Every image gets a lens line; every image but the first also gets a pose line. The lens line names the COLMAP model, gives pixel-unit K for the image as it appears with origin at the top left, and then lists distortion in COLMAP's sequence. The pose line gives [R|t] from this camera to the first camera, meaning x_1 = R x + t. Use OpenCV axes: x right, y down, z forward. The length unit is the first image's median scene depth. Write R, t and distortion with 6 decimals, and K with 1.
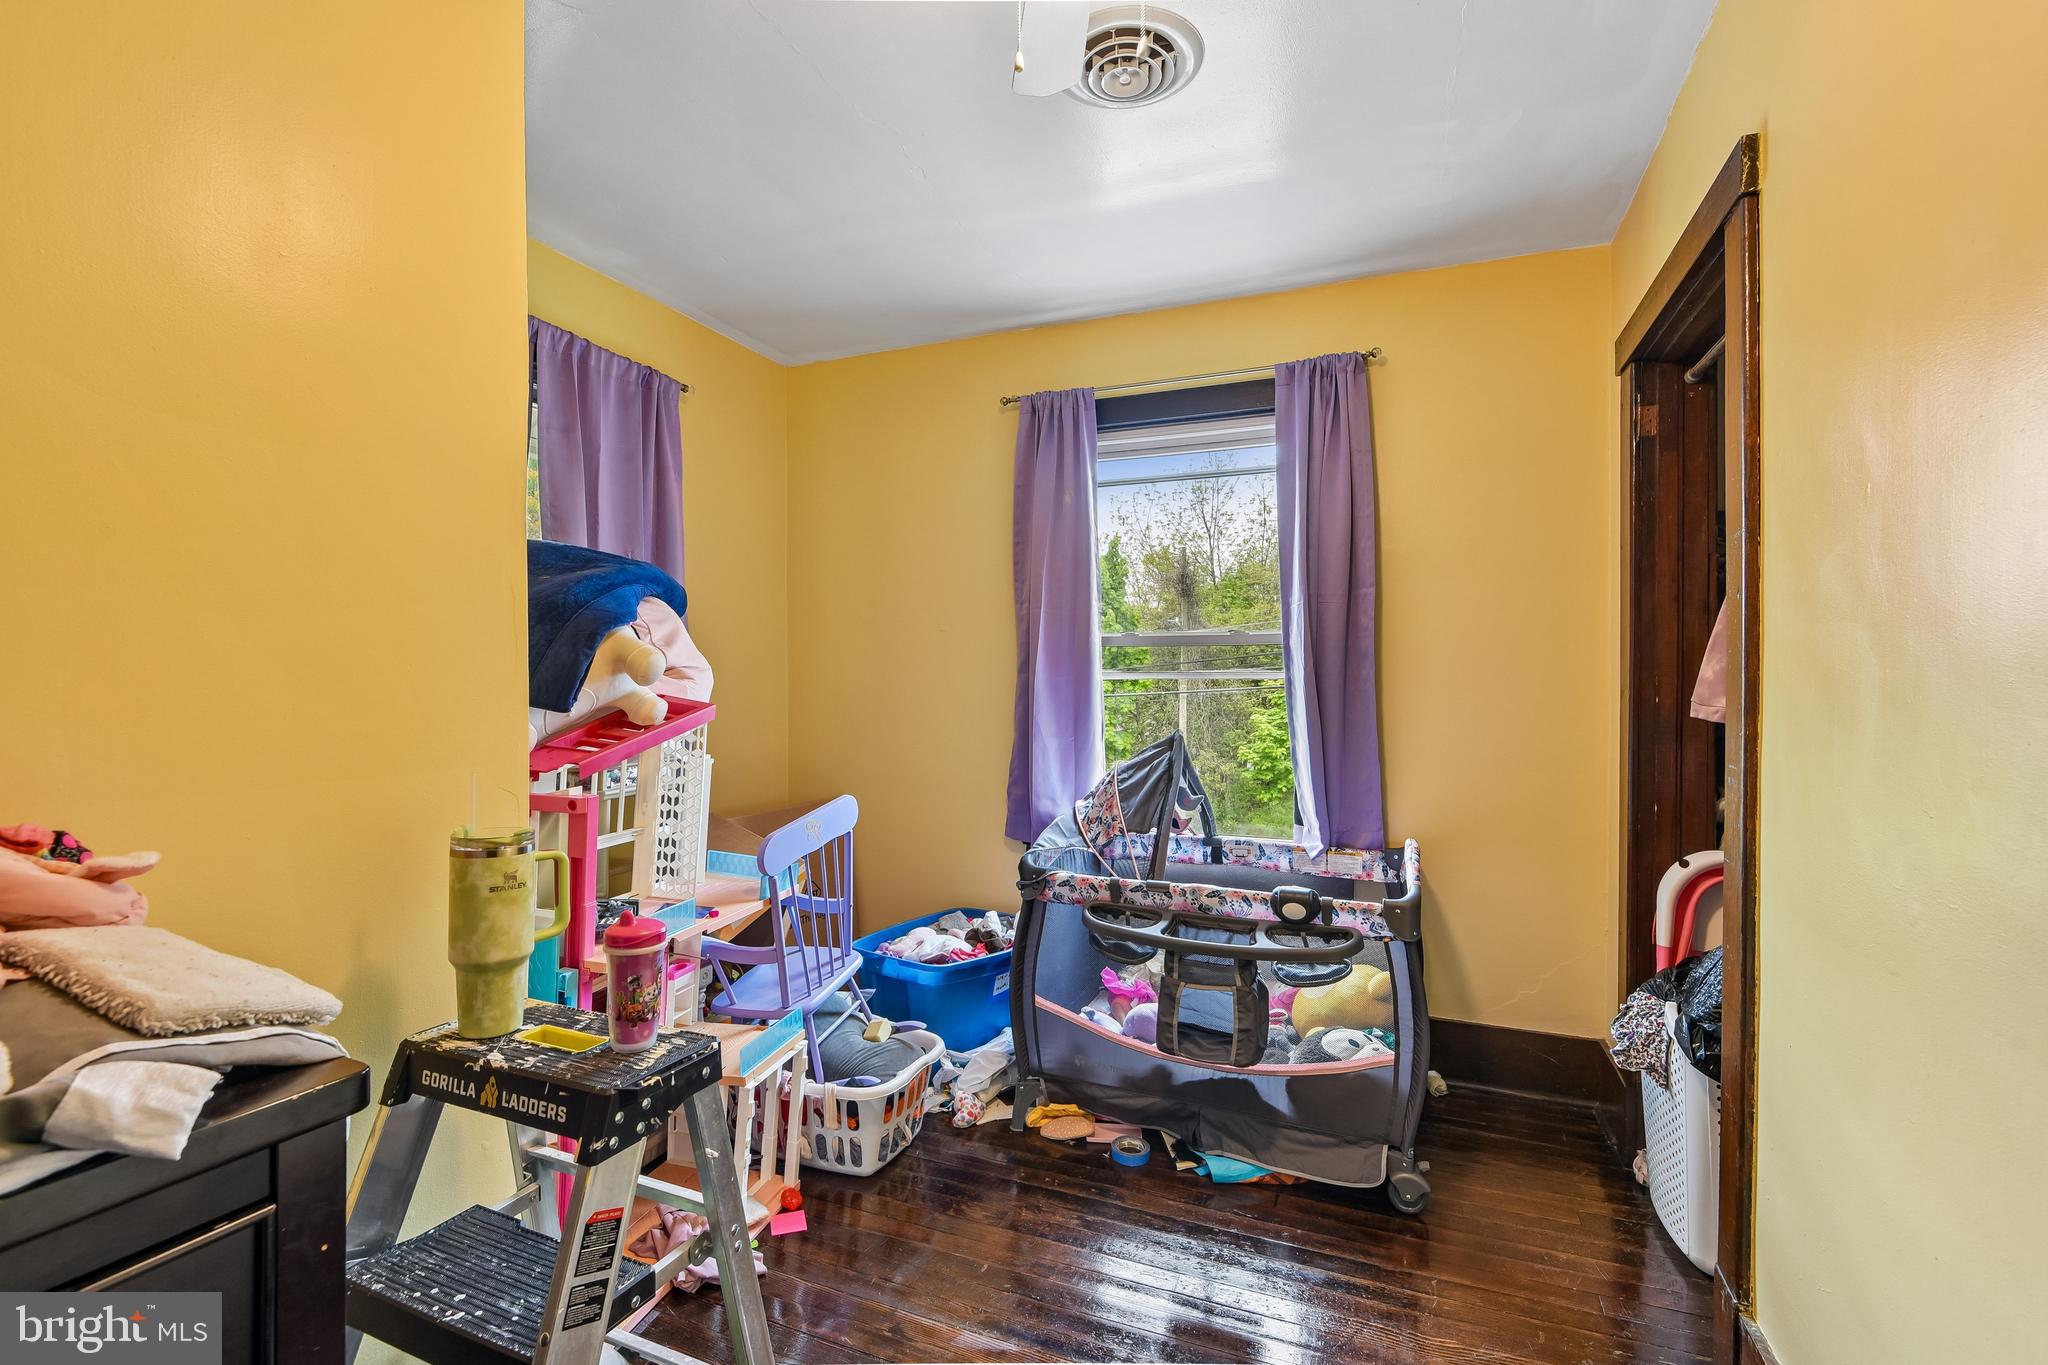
lens RADIAL K [[928.3, 0, 1024.7], [0, 928.3, 678.9], [0, 0, 1]] dist [-0.000863, -0.000058]
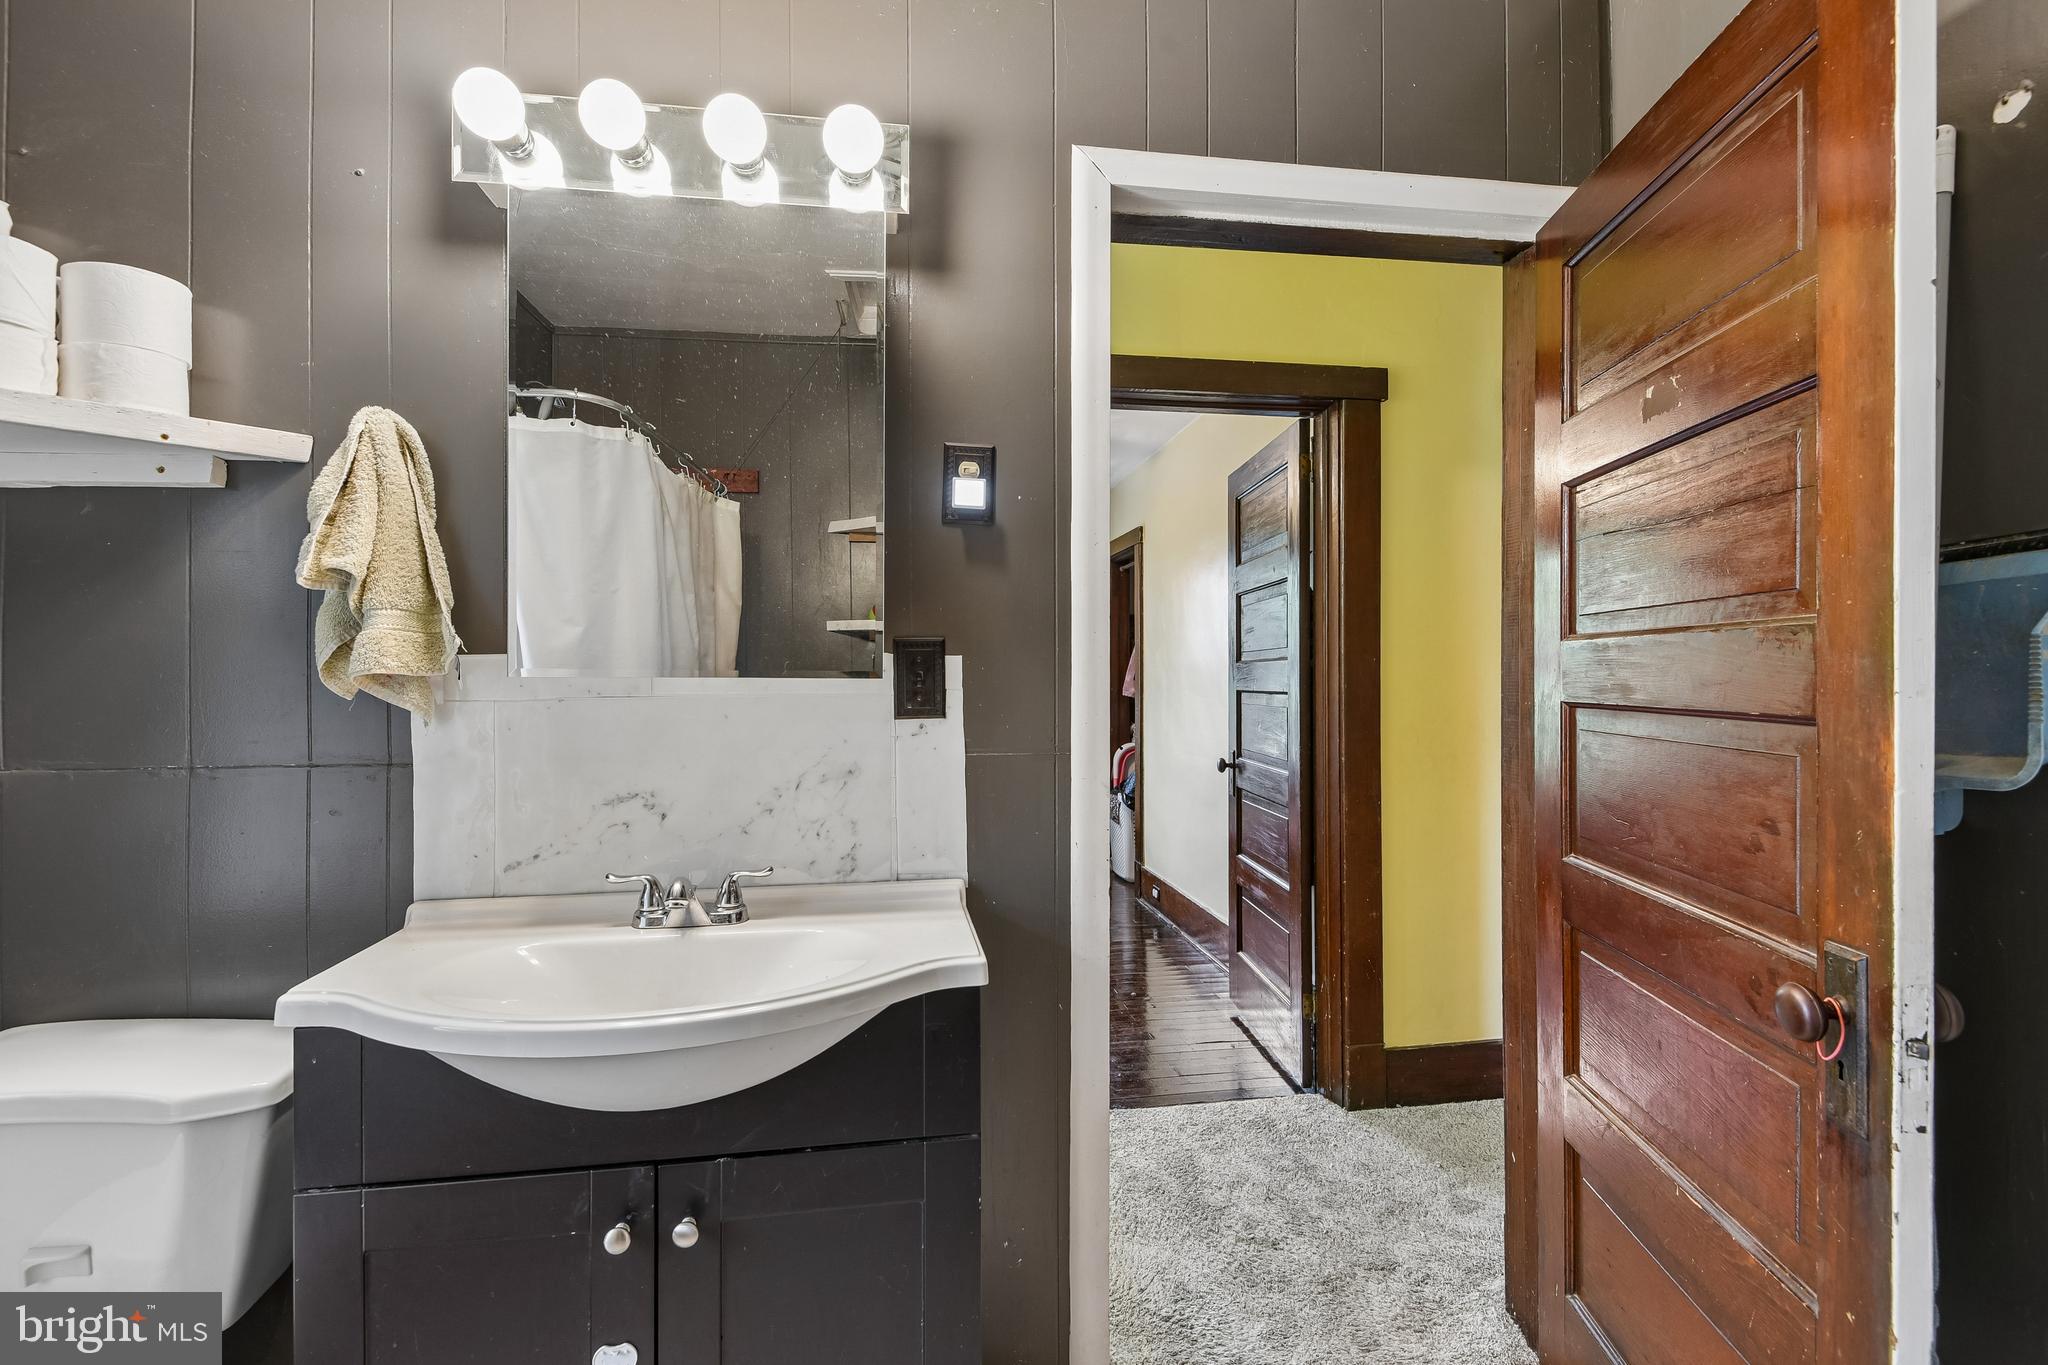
lens RADIAL K [[980.0, 0, 1024.6], [0, 980.0, 685.9], [0, 0, 1]] dist [0.001061, -0.000162]
pose [[0.850605, -0.001107, 0.525804, -1.154270], [0.002556, 0.999995, -0.002029, 0.021748], [-0.525799, 0.003070, 0.850603, -1.434431]]
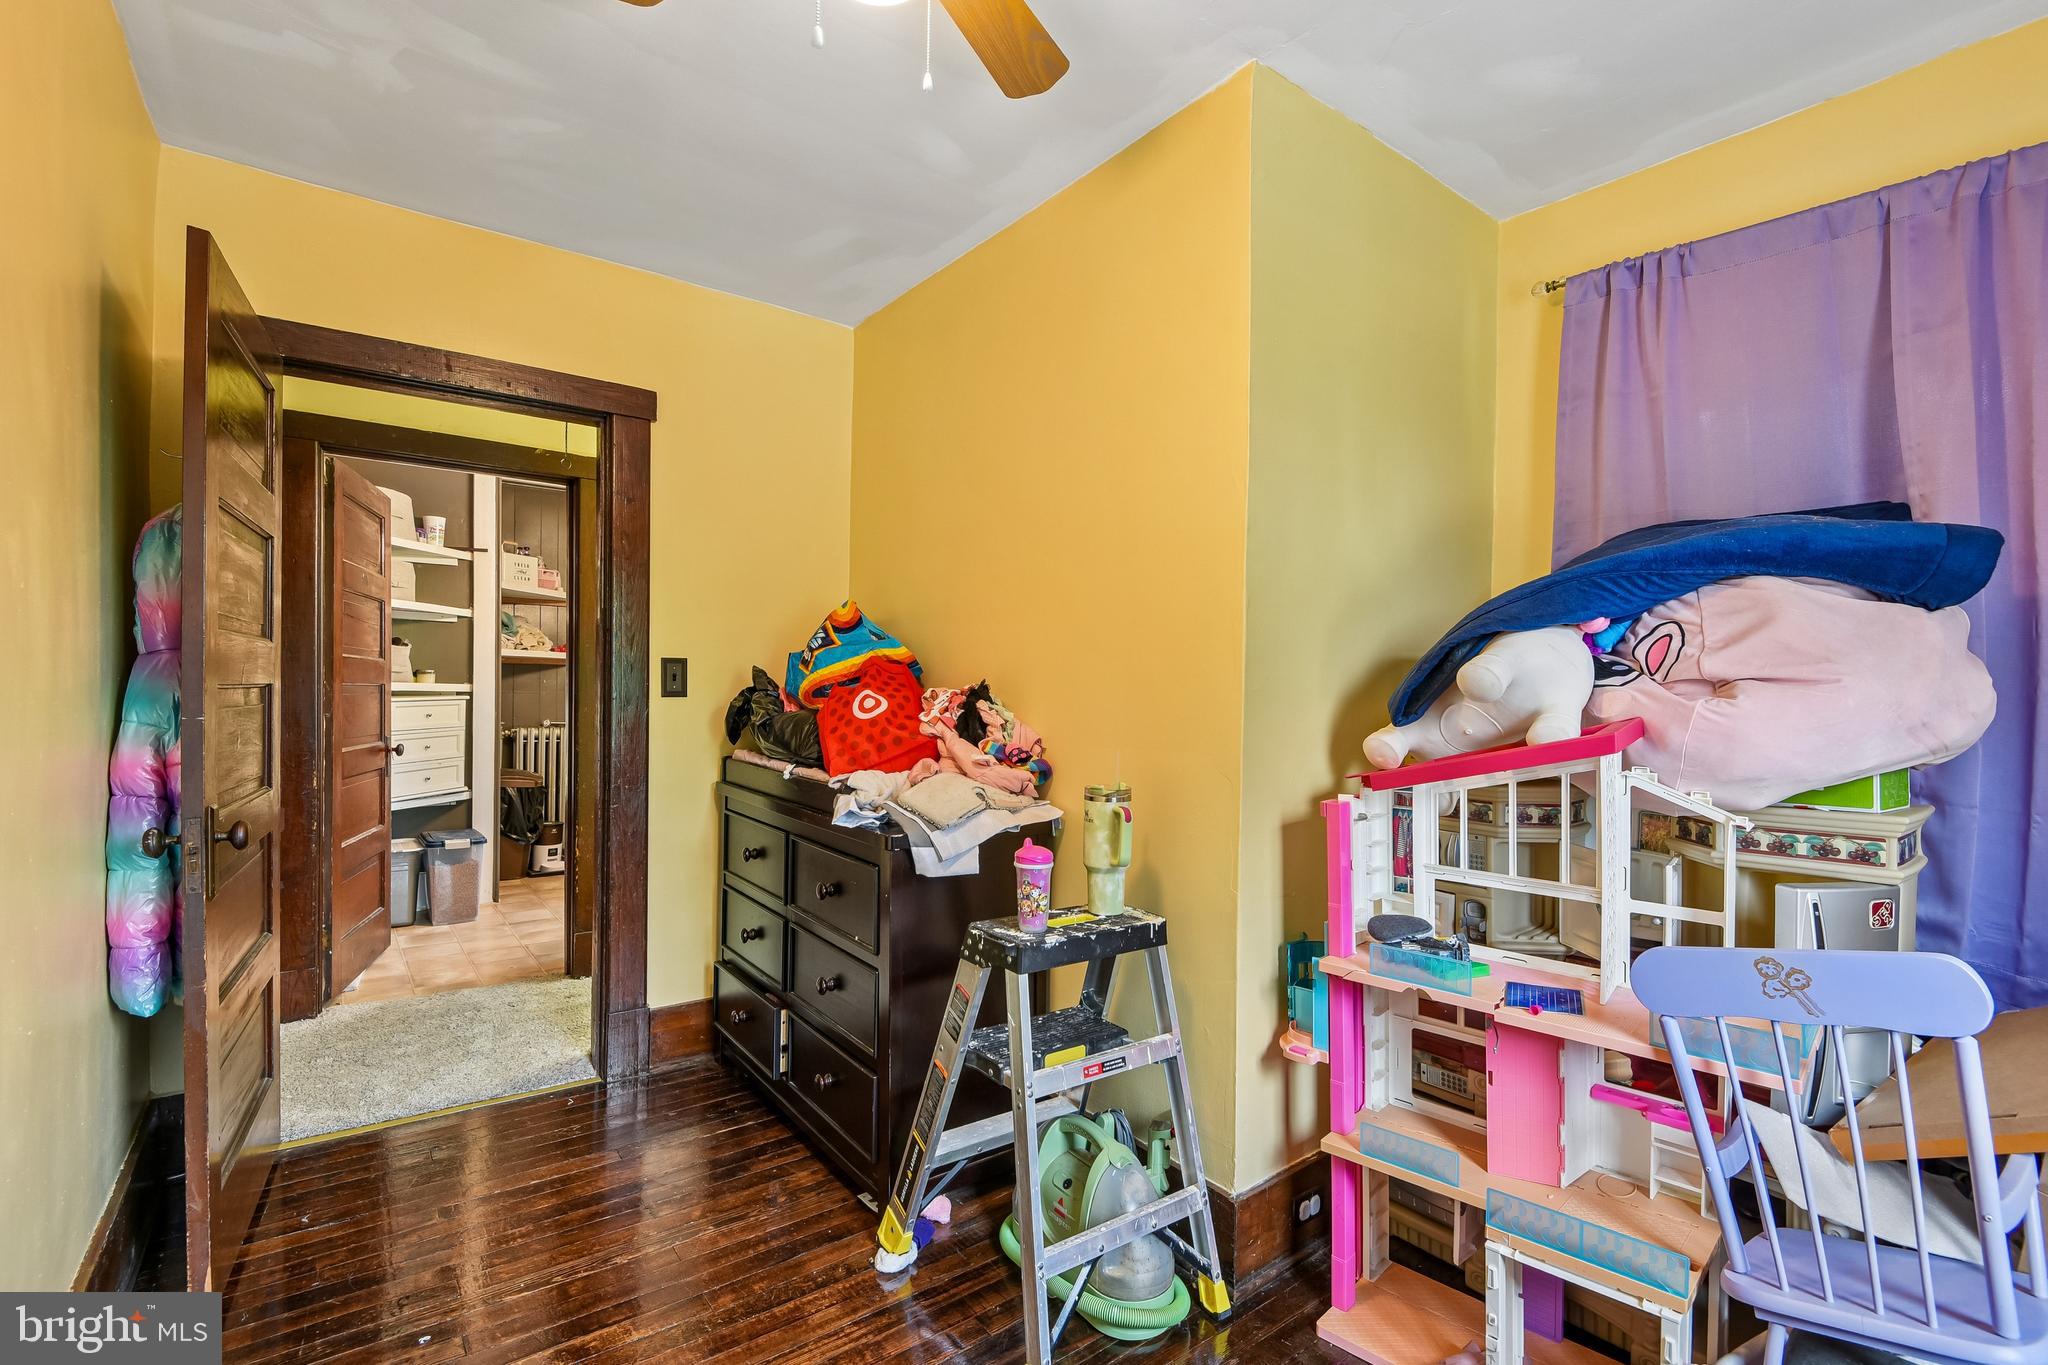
lens RADIAL K [[928.3, 0, 1025.4], [0, 928.3, 691.5], [0, 0, 1]] dist [-0.000863, -0.000058]
pose [[-0.500342, -0.006773, -0.865801, 0.919928], [-0.010135, 0.999947, -0.001966, 0.009905], [0.865769, 0.007791, -0.500384, 1.785009]]
